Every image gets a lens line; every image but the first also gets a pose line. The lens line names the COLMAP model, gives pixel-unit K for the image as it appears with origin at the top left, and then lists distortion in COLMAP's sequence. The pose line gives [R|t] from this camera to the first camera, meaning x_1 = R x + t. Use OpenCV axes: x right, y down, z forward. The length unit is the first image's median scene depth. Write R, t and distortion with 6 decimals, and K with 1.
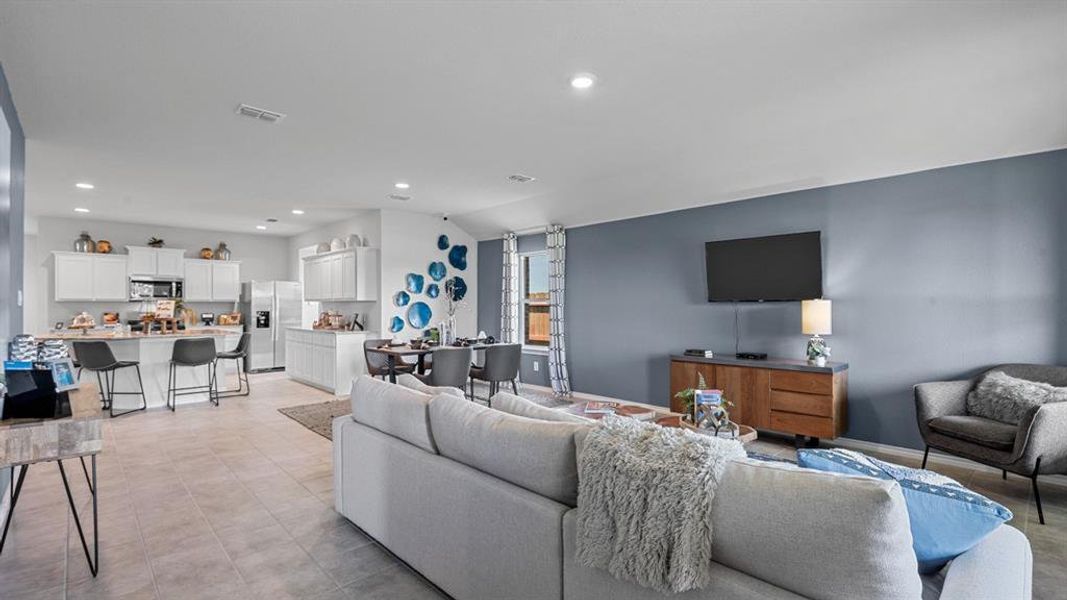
lens RADIAL K [[485.1, 0, 535.3], [0, 485.1, 306.6], [0, 0, 1]] dist [-0.001411, -0.001501]
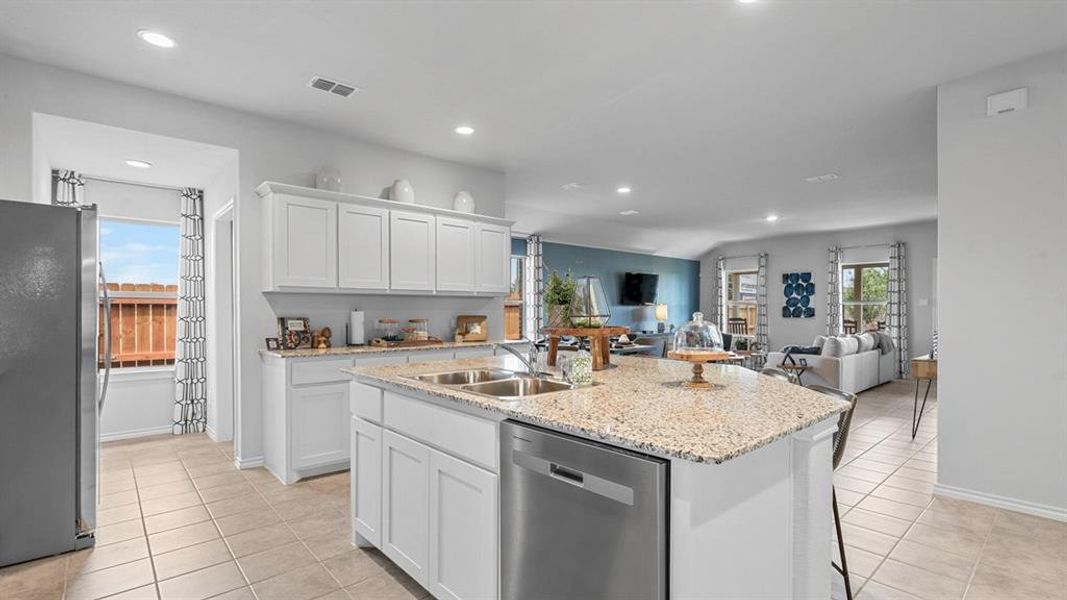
lens RADIAL K [[485.1, 0, 532.6], [0, 485.1, 314.6], [0, 0, 1]] dist [-0.001411, -0.001501]
pose [[0.031011, -0.007754, 0.999489, -0.982047], [0.001853, 0.999969, 0.007700, 0.007922], [-0.999517, 0.001613, 0.031025, 0.863918]]
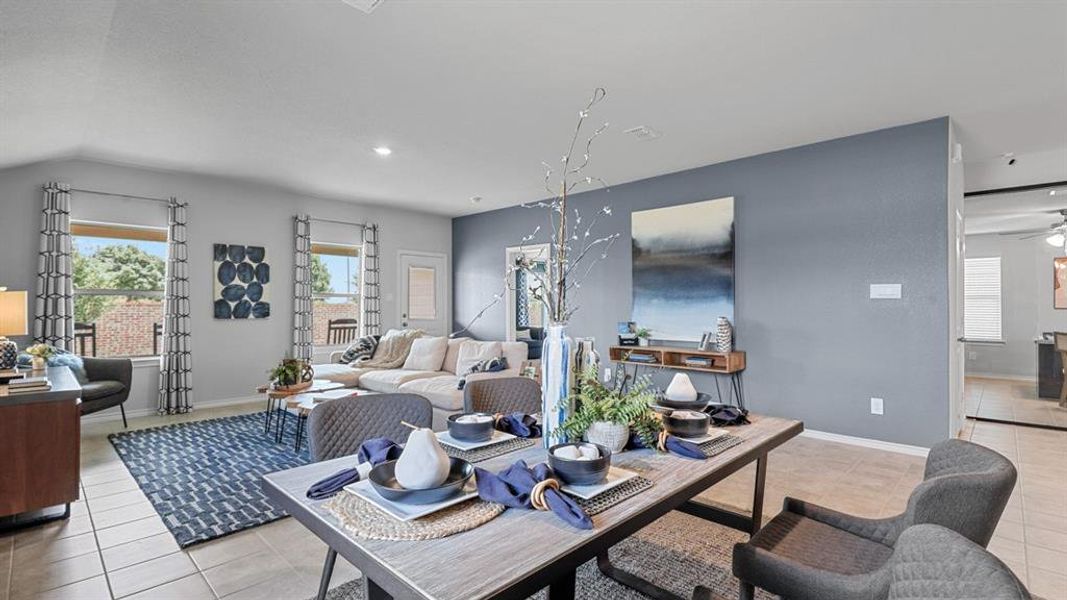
lens RADIAL K [[485.1, 0, 533.9], [0, 485.1, 302.2], [0, 0, 1]] dist [-0.001411, -0.001501]
pose [[-0.998945, 0.001972, -0.045880, -0.120569], [0.002303, 0.999972, -0.007170, 0.007302], [0.045864, -0.007268, -0.998921, 1.000811]]
